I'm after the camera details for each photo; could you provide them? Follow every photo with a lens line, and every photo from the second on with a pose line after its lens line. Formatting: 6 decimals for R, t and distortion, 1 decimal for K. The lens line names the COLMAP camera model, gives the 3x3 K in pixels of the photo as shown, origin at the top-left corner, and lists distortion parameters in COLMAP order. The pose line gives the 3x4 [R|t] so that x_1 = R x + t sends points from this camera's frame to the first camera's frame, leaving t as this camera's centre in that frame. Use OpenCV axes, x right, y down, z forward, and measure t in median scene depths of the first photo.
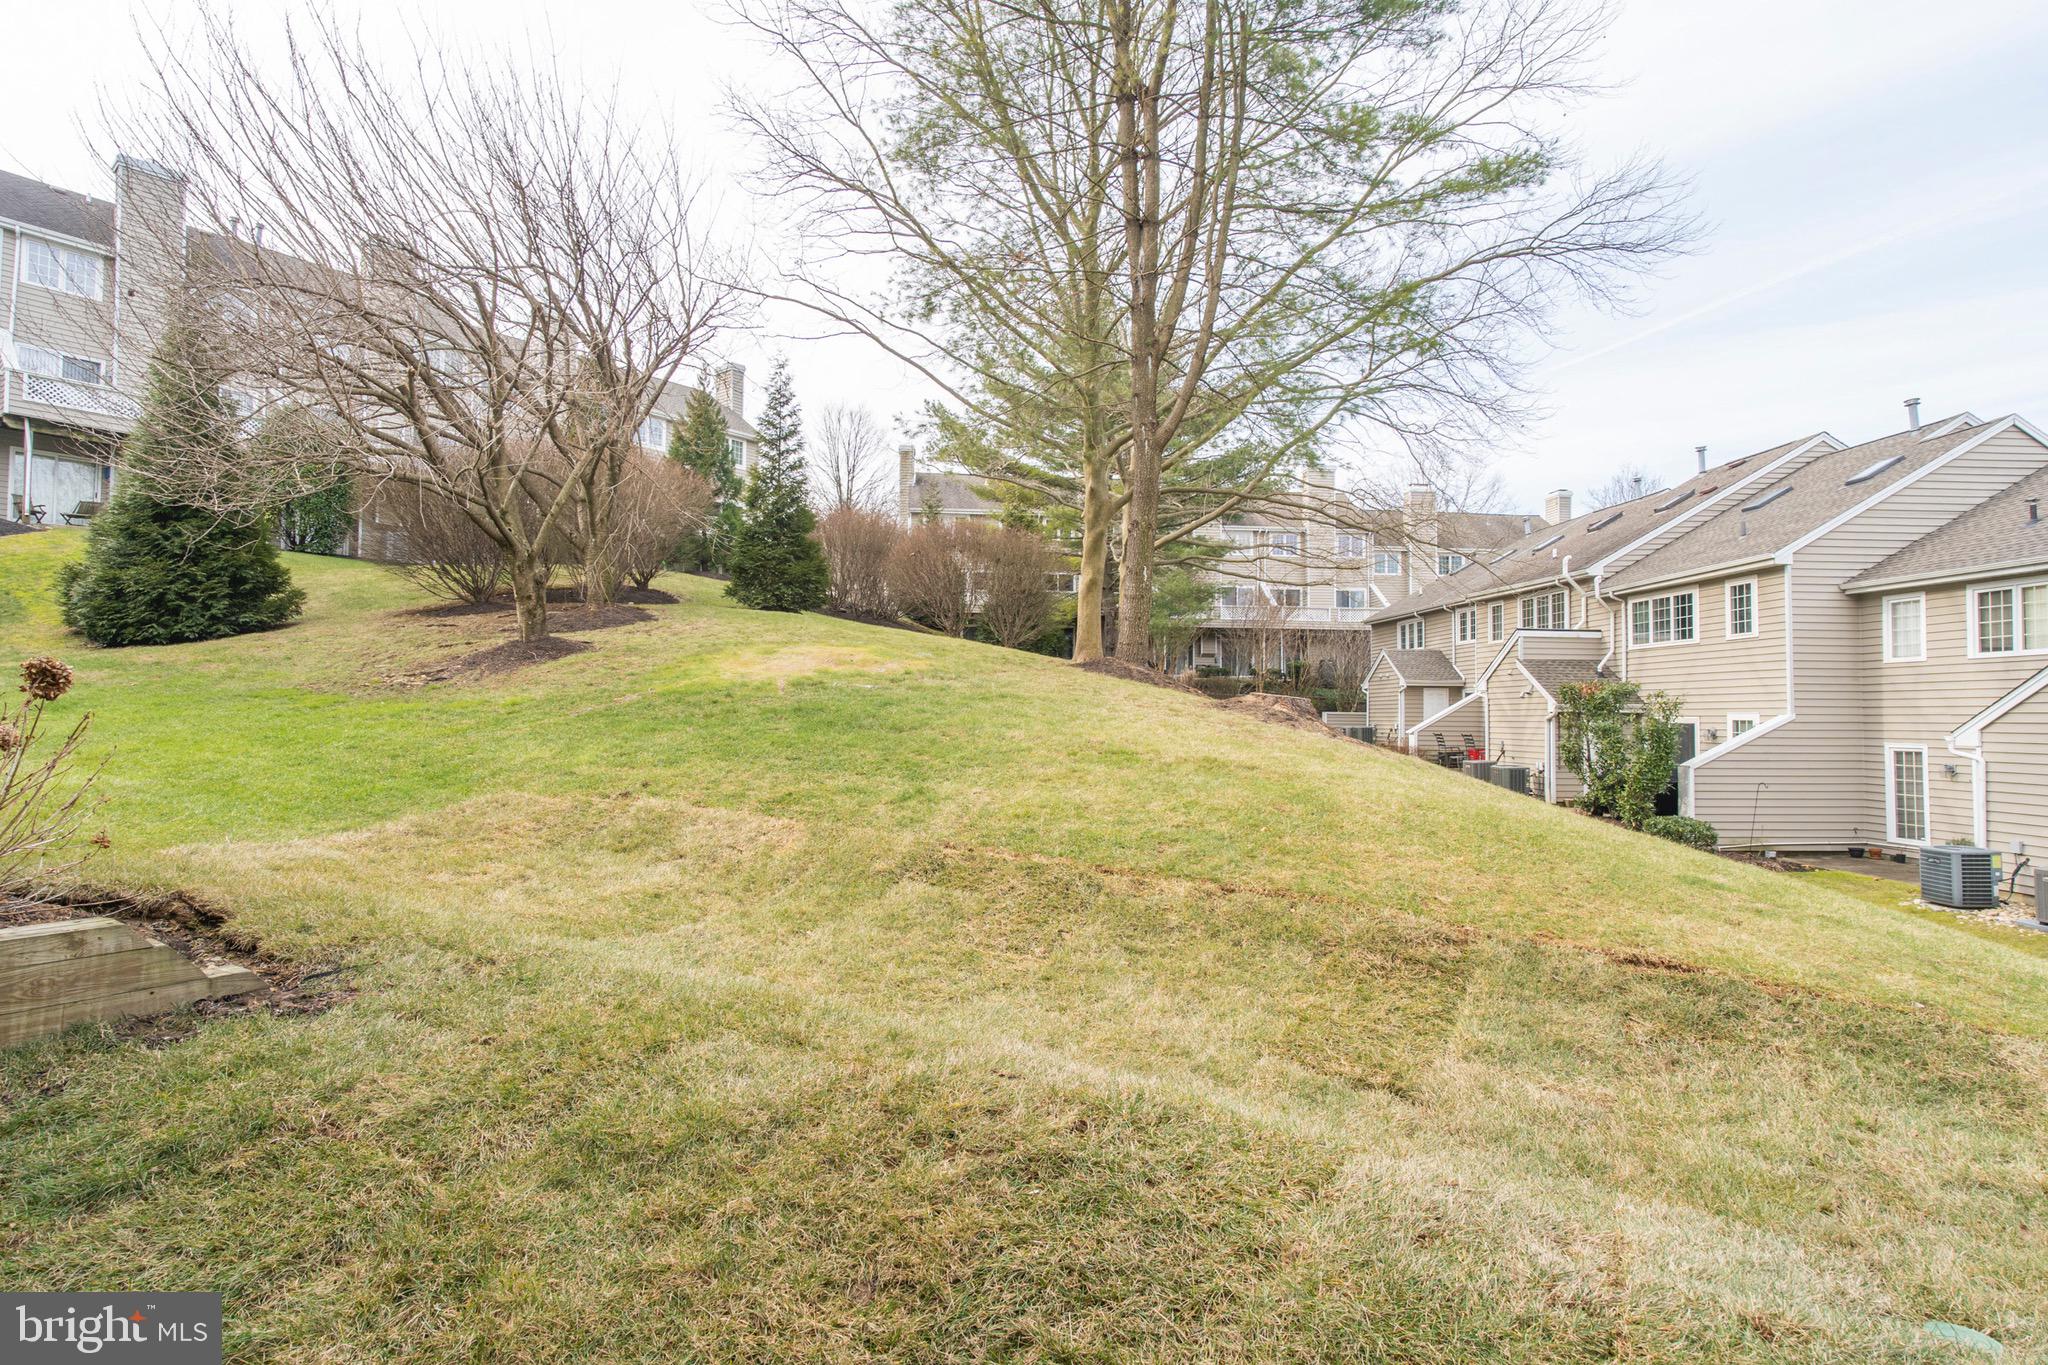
lens RADIAL K [[1049.5, 0, 1024.0], [0, 1049.5, 682.5], [0, 0, 1]] dist [0.005706, 0.001143]
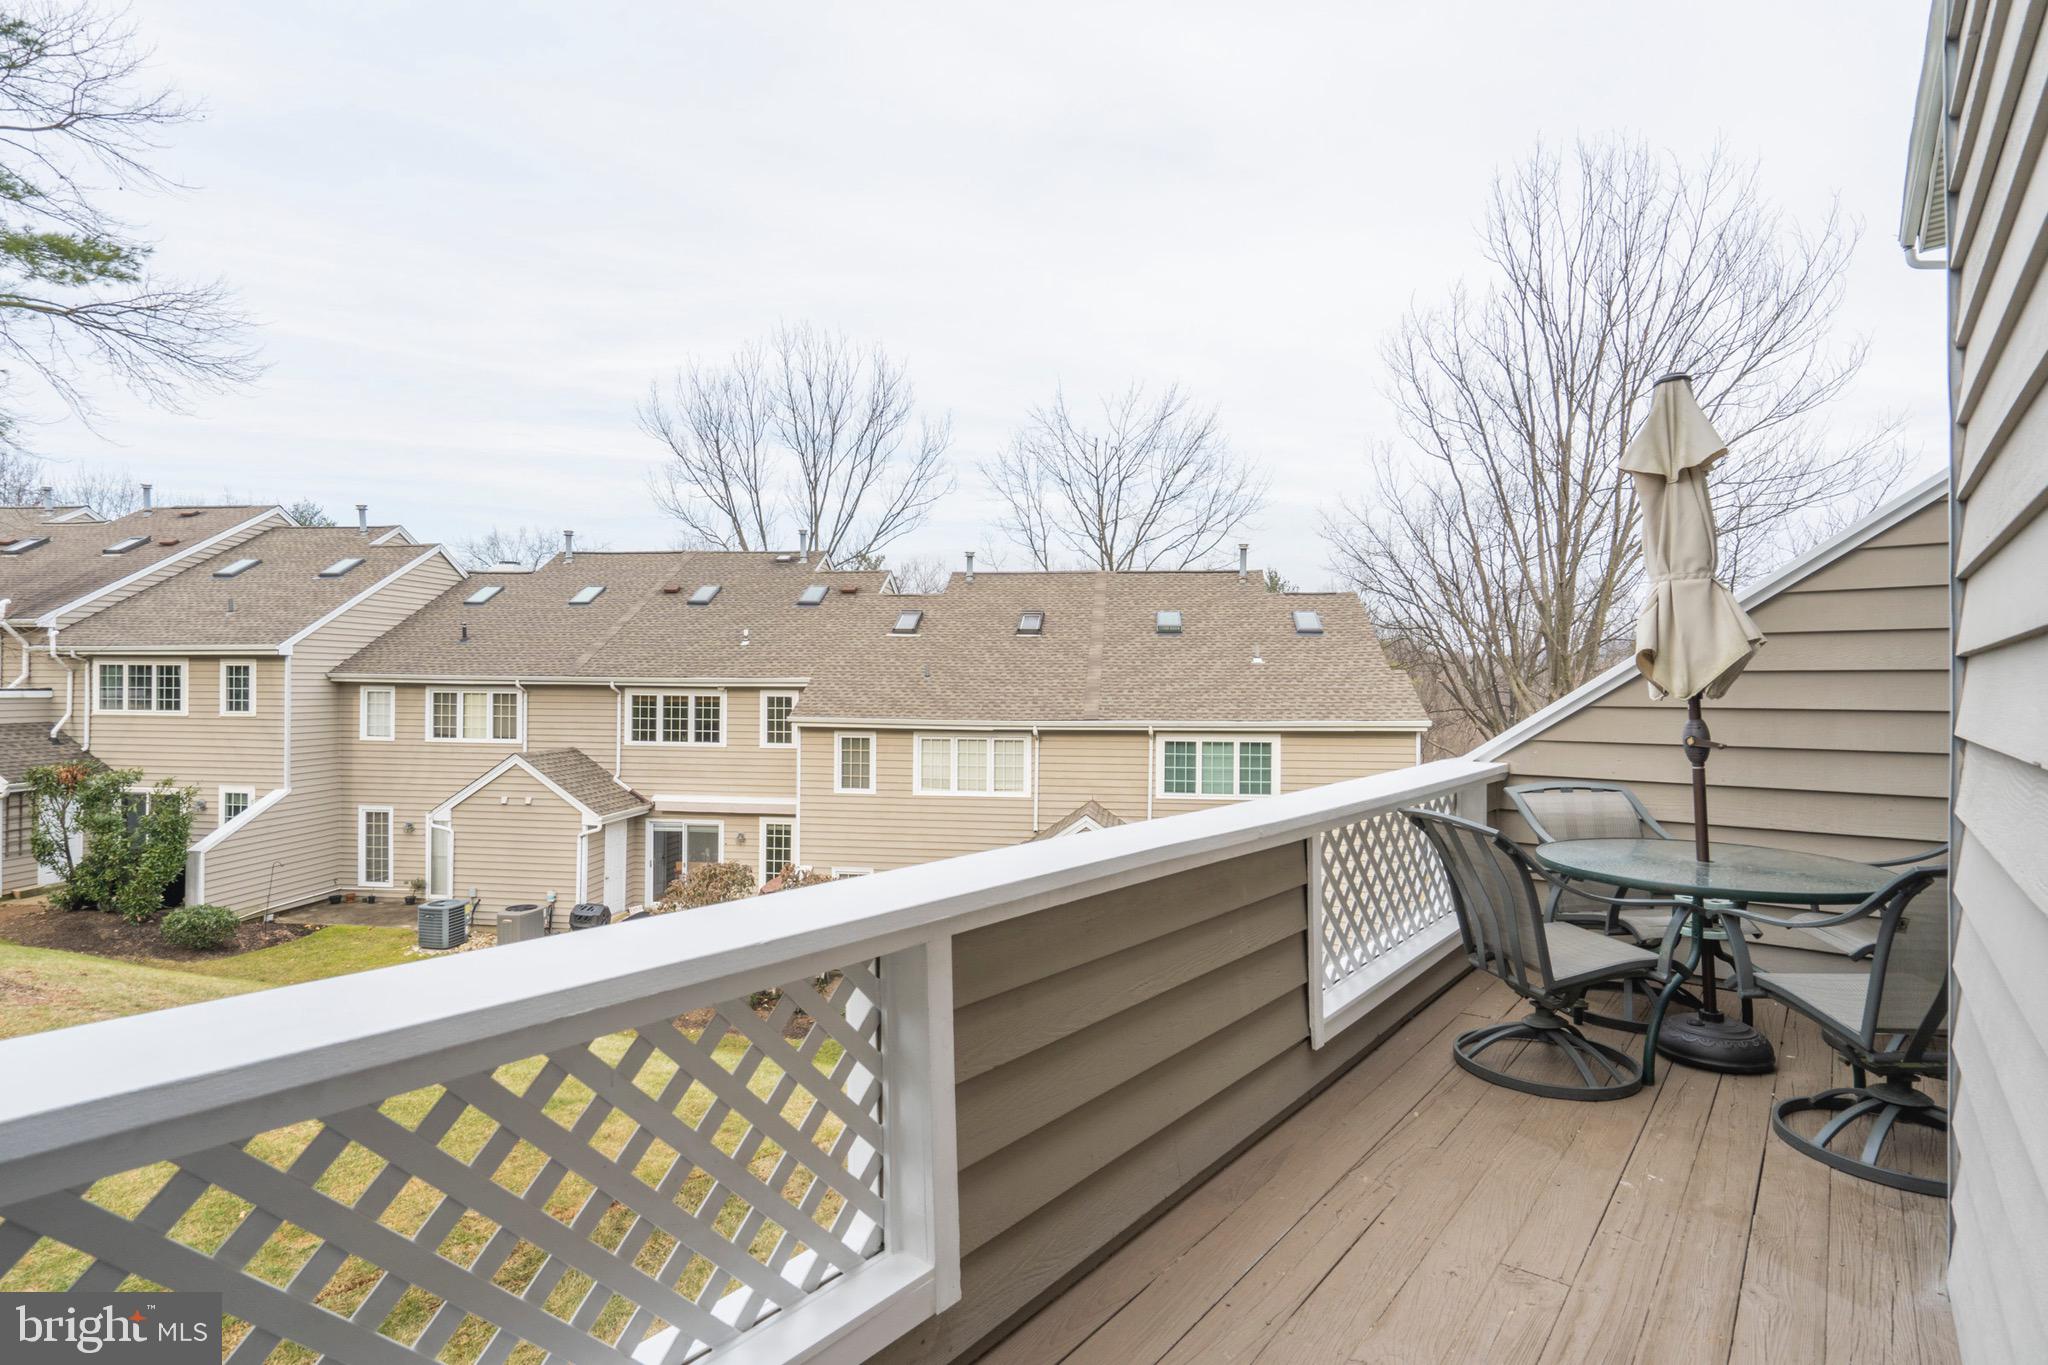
lens RADIAL K [[1013.2, 0, 1024.0], [0, 1013.2, 682.5], [0, 0, 1]] dist [0.000284, -0.000137]
pose [[0.184552, -0.007735, 0.982792, -0.172884], [-0.044251, 0.998890, 0.016171, -0.123211], [-0.981826, -0.046474, 0.184005, 0.029698]]
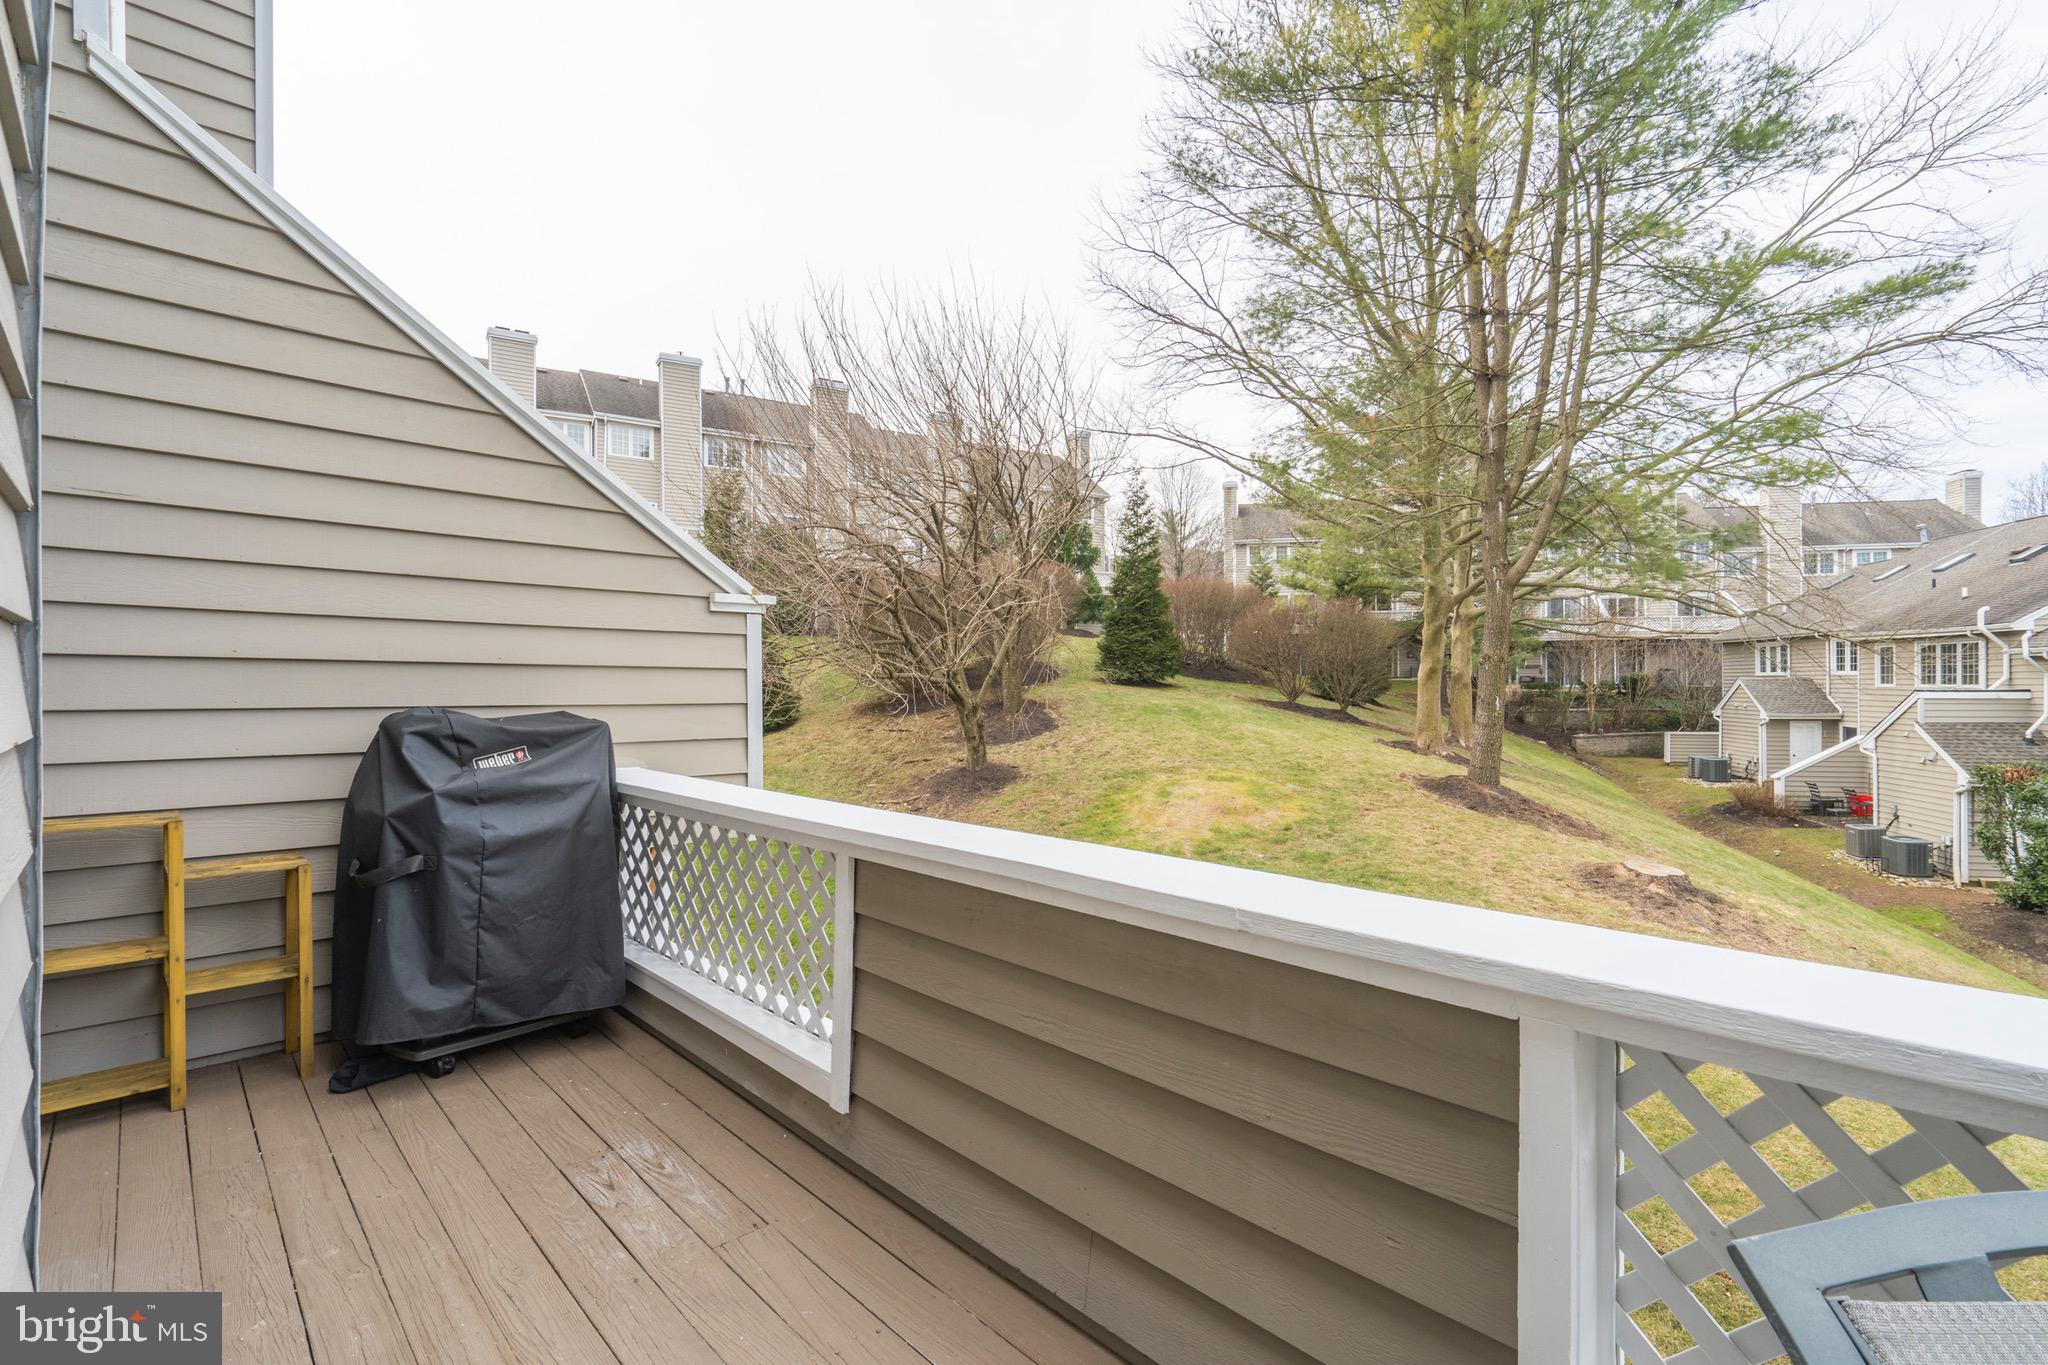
lens RADIAL K [[932.9, 0, 1031.5], [0, 932.9, 679.6], [0, 0, 1]] dist [0.007080, 0.000196]
pose [[0.953294, -0.015318, -0.301655, -0.037962], [0.025959, 0.999173, 0.031299, -0.124642], [0.300926, -0.037668, 0.952903, -0.047371]]
